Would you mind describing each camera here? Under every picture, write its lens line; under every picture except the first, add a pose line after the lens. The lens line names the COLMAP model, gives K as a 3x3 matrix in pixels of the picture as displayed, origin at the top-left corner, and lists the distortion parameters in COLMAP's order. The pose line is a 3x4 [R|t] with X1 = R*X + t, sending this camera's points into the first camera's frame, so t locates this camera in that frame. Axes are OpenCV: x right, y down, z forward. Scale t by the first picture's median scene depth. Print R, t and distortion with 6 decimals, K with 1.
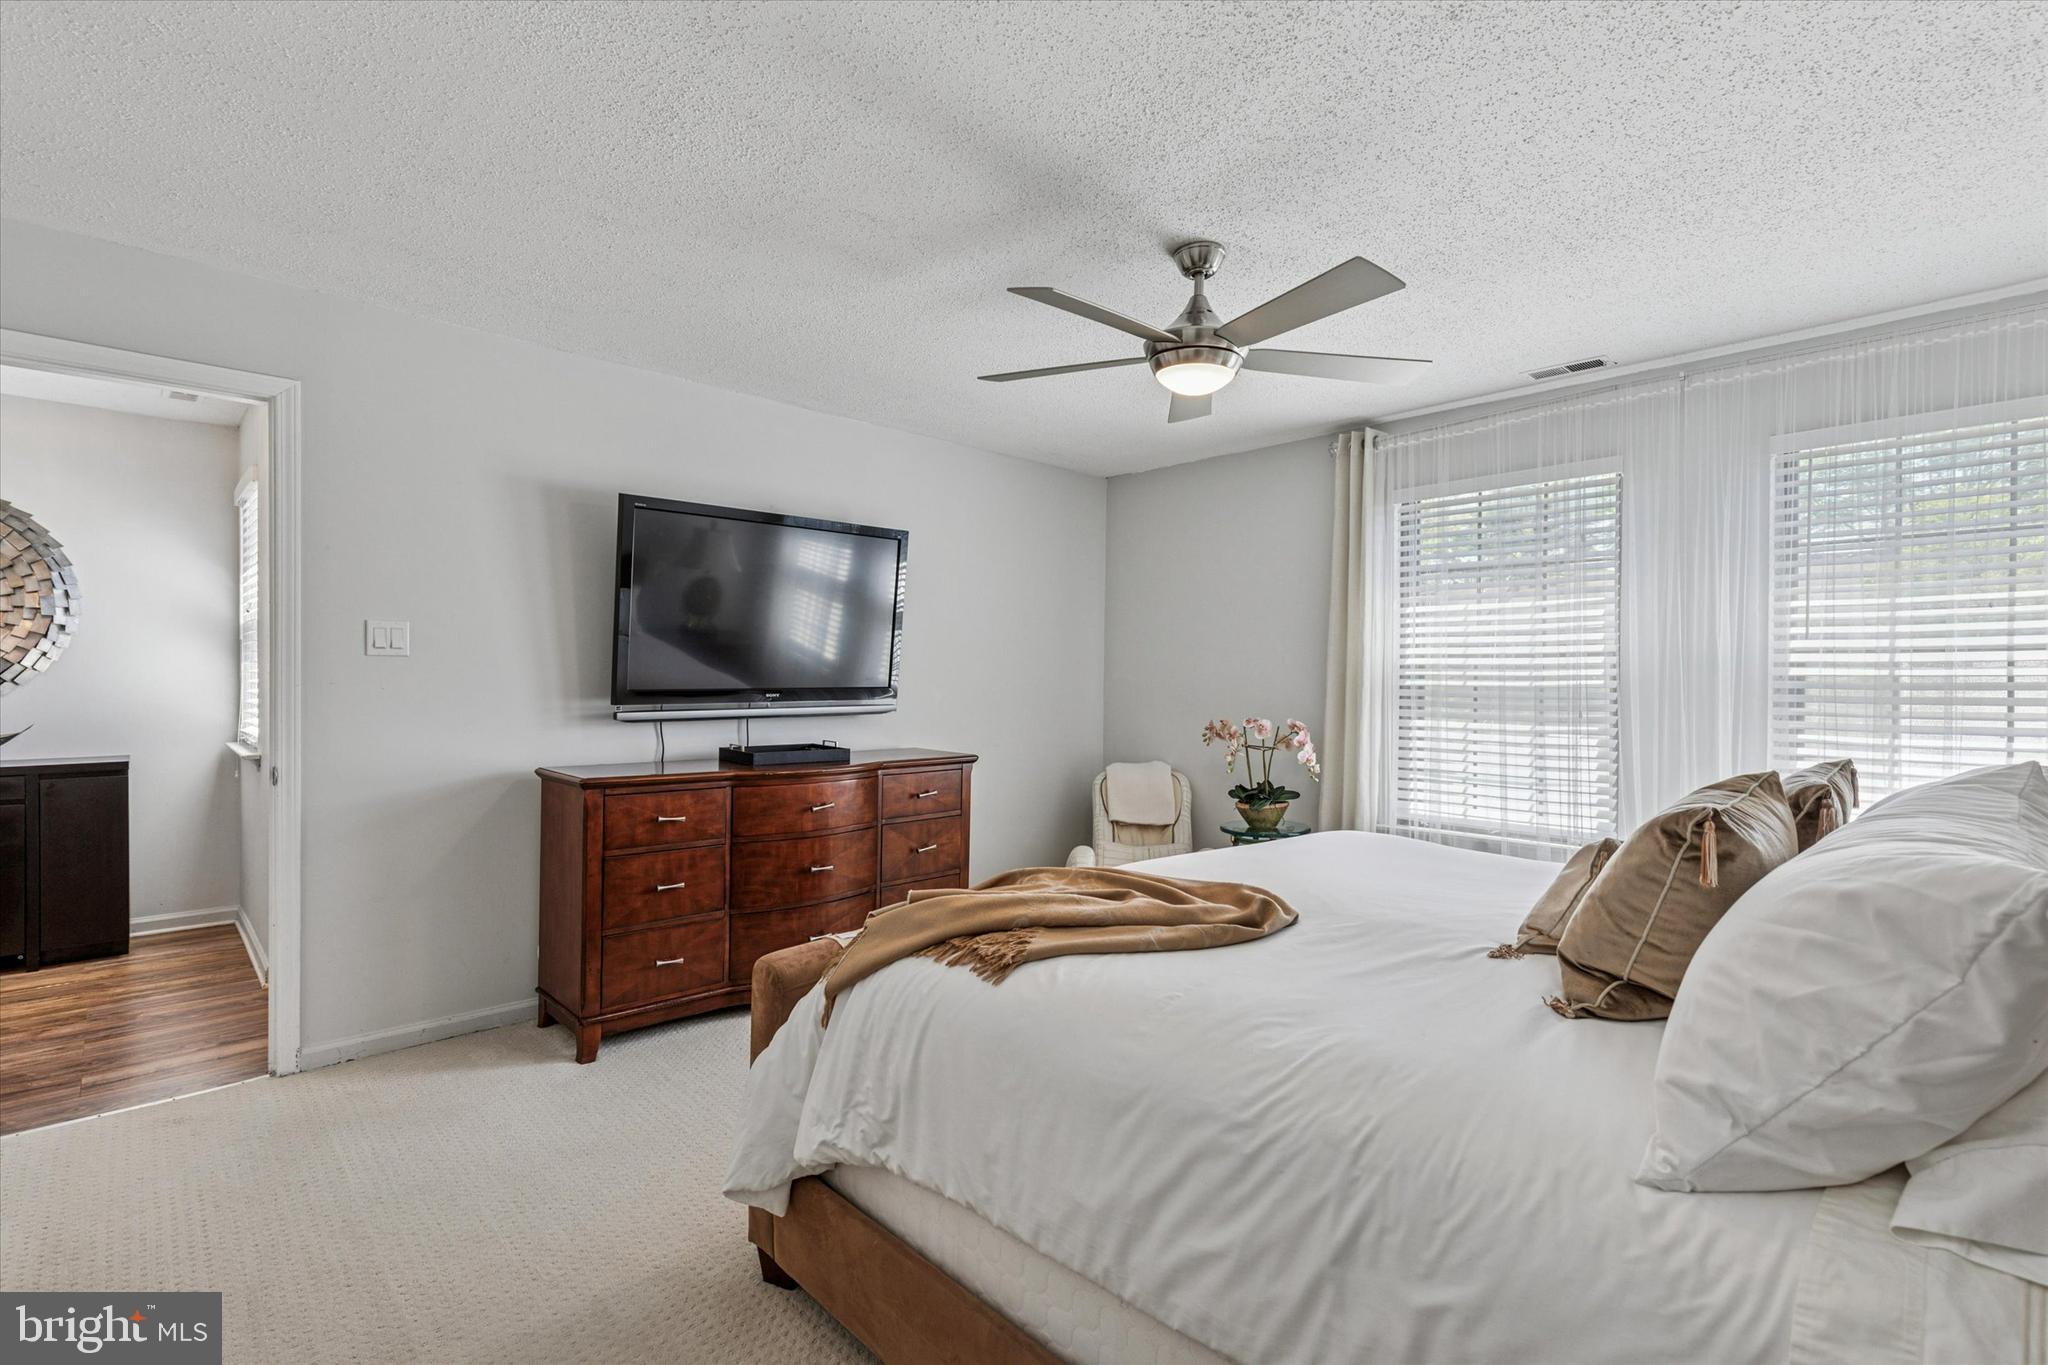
lens RADIAL K [[934.0, 0, 1024.0], [0, 934.0, 682.5], [0, 0, 1]] dist [-0.000264, -0.000026]
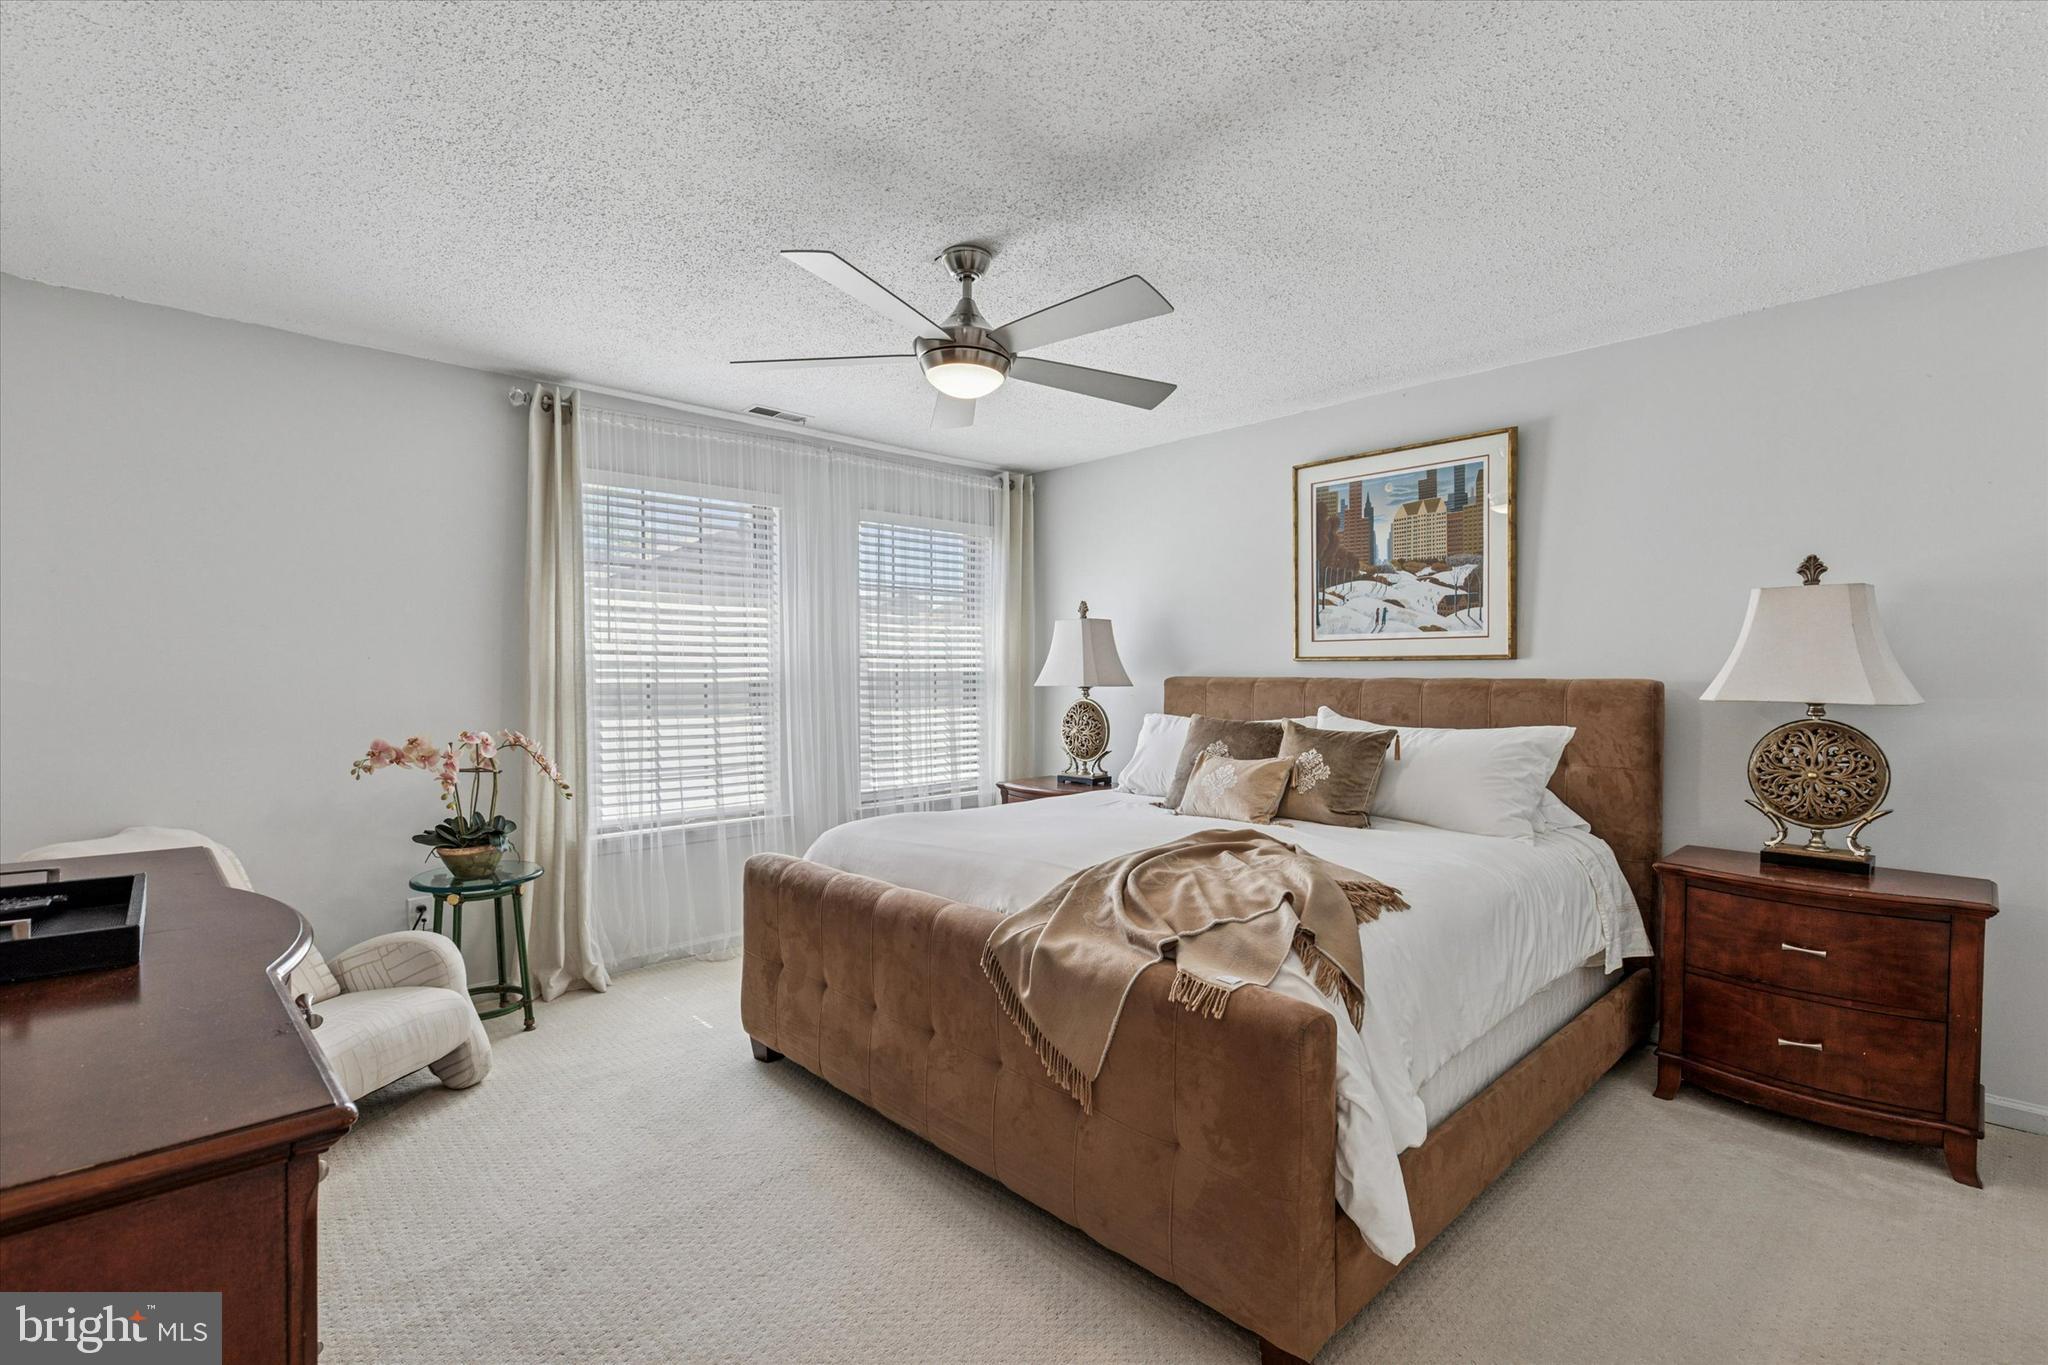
lens RADIAL K [[934.0, 0, 1024.0], [0, 934.0, 682.5], [0, 0, 1]] dist [-0.000264, -0.000026]
pose [[0.003770, -0.011025, 0.999932, -0.552968], [0.006226, 0.999920, 0.011001, -0.005679], [-0.999974, 0.006184, 0.003839, 0.623075]]
